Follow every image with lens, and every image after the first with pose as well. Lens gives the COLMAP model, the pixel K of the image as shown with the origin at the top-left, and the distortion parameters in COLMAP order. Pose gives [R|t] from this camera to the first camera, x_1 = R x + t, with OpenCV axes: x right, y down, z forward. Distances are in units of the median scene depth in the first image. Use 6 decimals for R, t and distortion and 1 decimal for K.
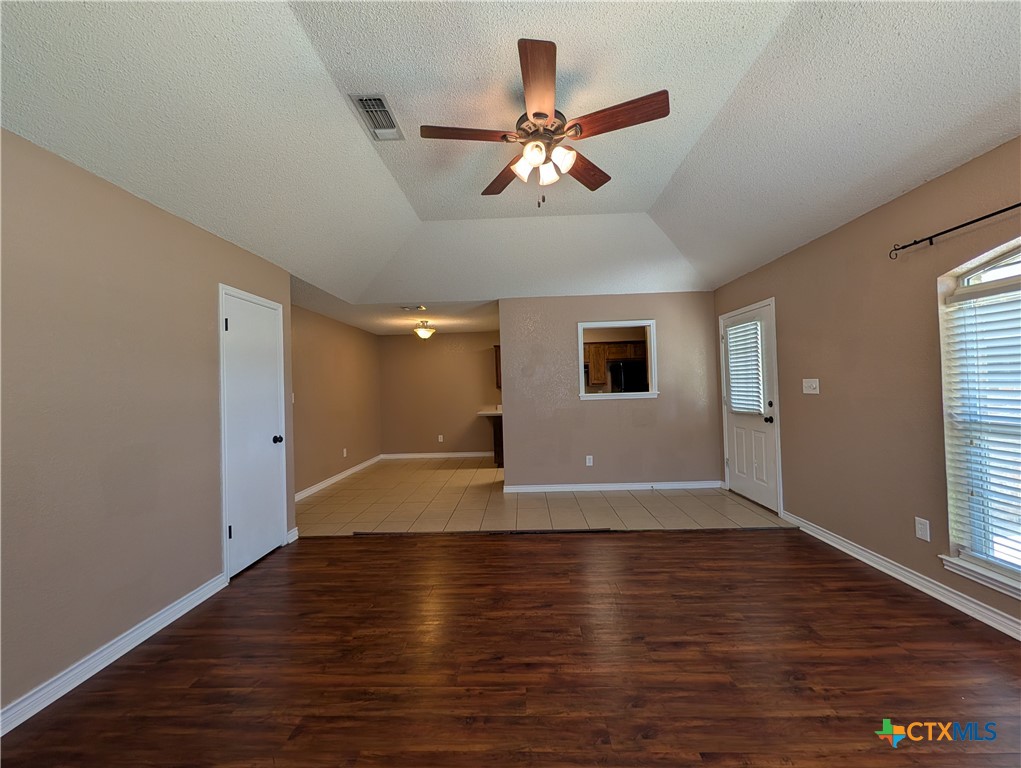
lens RADIAL K [[392.1, 0, 511.5], [0, 392.1, 381.8], [0, 0, 1]] dist [-0.000466, 0.000066]
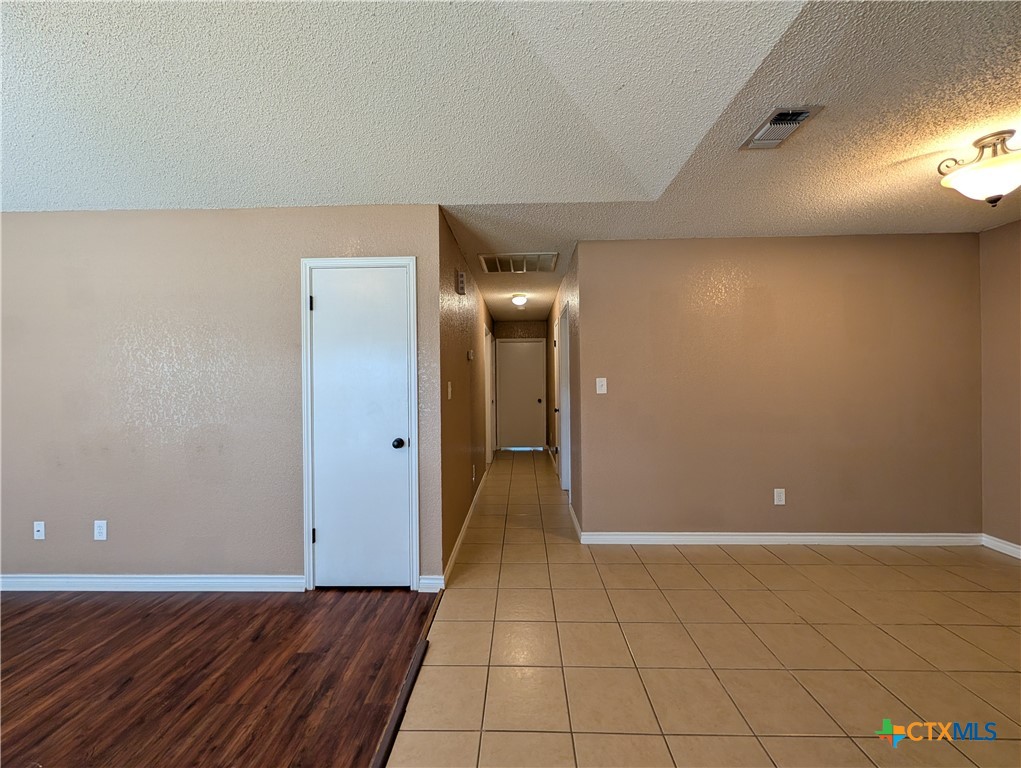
lens RADIAL K [[392.1, 0, 511.5], [0, 392.1, 381.8], [0, 0, 1]] dist [-0.000466, 0.000066]
pose [[0.000133, 0.036083, -0.999349, 0.161740], [0.026911, 0.998987, 0.036074, 0.010974], [0.999638, -0.026898, -0.000838, 1.438746]]
